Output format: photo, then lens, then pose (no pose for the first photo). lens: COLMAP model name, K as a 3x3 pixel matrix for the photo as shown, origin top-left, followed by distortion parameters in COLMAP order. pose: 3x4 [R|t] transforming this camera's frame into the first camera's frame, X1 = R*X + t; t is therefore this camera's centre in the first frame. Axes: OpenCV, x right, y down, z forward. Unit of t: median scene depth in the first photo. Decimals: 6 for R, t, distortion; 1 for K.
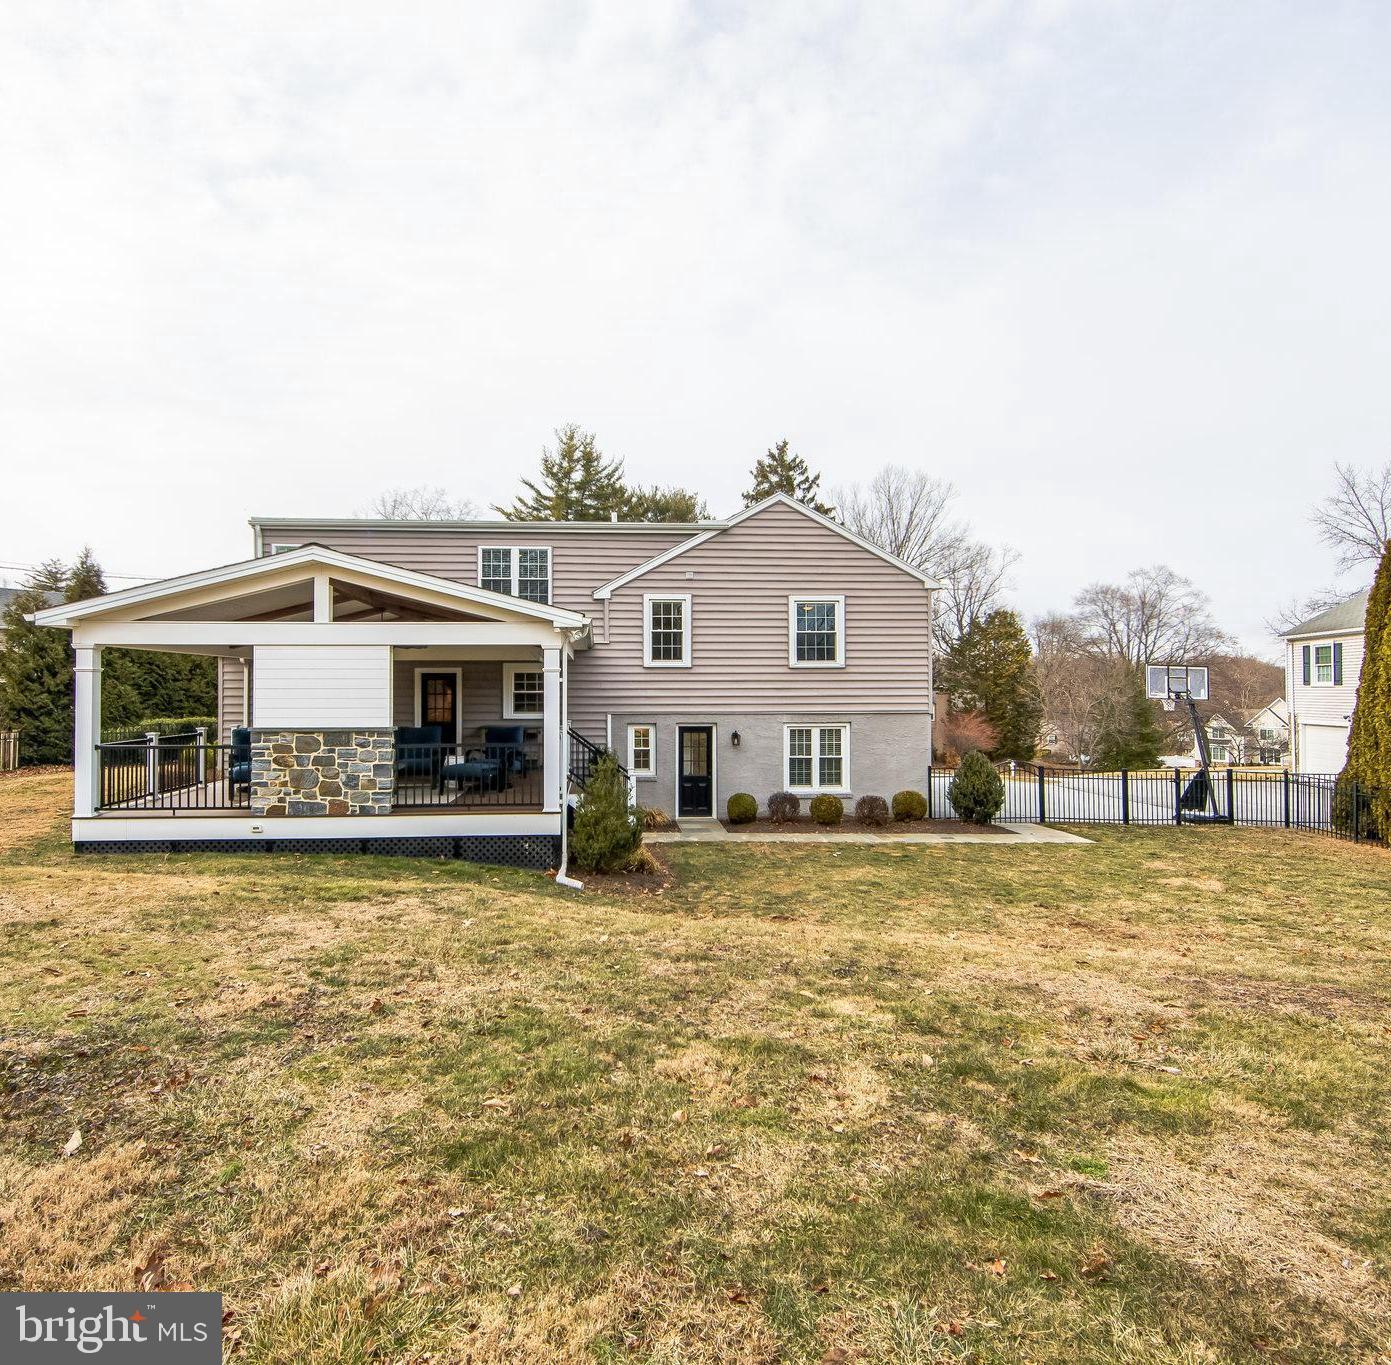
lens RADIAL K [[829.7, 0, 693.8], [0, 829.7, 684.6], [0, 0, 1]] dist [-0.007444, -0.000294]
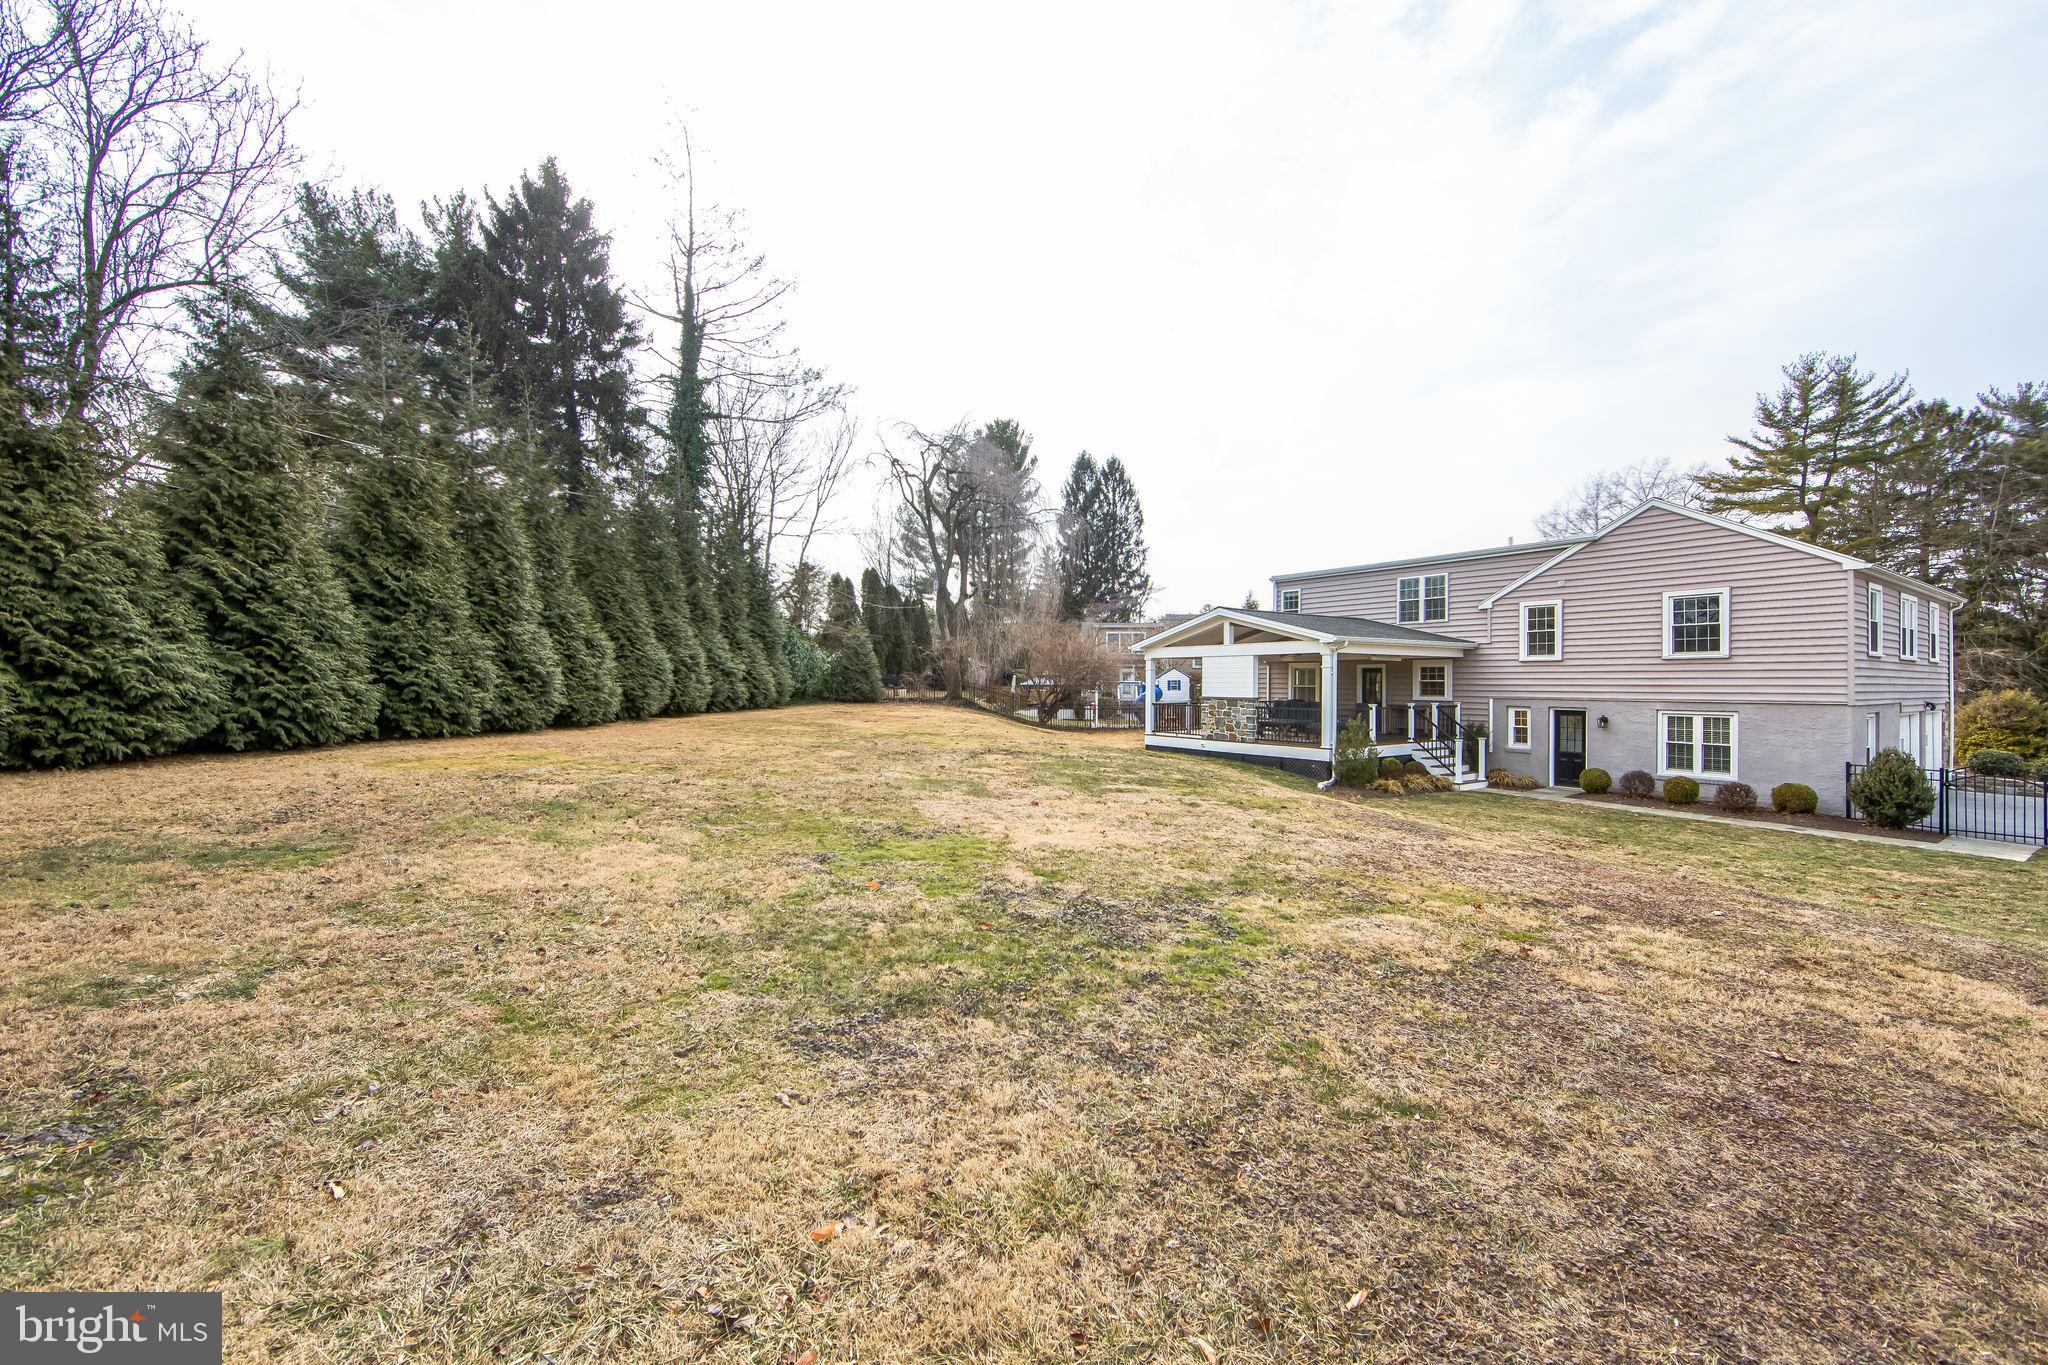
lens RADIAL K [[823.0, 0, 1024.7], [0, 823.0, 681.4], [0, 0, 1]] dist [-0.009279, 0.000574]
pose [[0.507970, 0.003126, -0.861369, 0.618015], [0.002017, 0.999986, 0.004818, 0.002081], [0.861372, -0.004184, 0.507957, -0.263691]]
